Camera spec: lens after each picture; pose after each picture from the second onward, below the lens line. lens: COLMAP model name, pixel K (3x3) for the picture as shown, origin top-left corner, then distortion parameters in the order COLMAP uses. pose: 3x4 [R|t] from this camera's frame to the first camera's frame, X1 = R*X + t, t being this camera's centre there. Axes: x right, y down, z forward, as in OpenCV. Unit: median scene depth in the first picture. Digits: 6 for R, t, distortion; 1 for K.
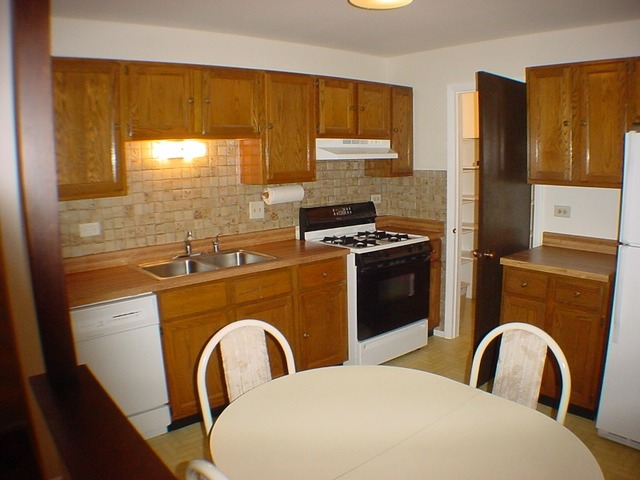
lens RADIAL K [[488.9, 0, 320.0], [0, 488.9, 240.0], [0, 0, 1]] dist [-0.252766, 0.096738]
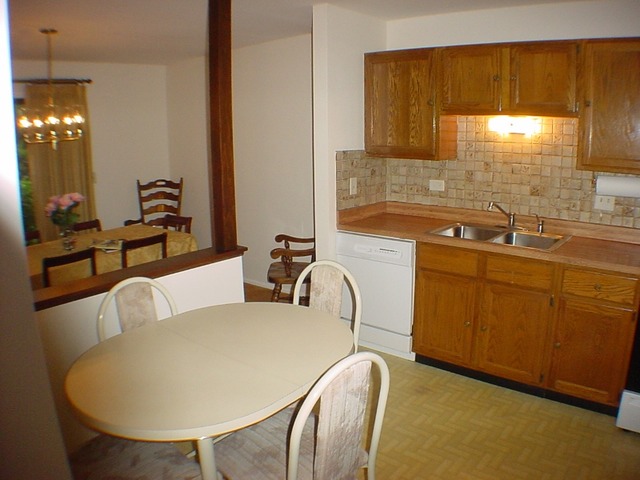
lens RADIAL K [[488.9, 0, 320.0], [0, 488.9, 240.0], [0, 0, 1]] dist [-0.252766, 0.096738]
pose [[0.203661, 0.237027, -0.949916, 0.615316], [-0.159969, 0.965268, 0.206561, -0.086641], [0.965884, 0.109889, 0.234505, 0.373487]]
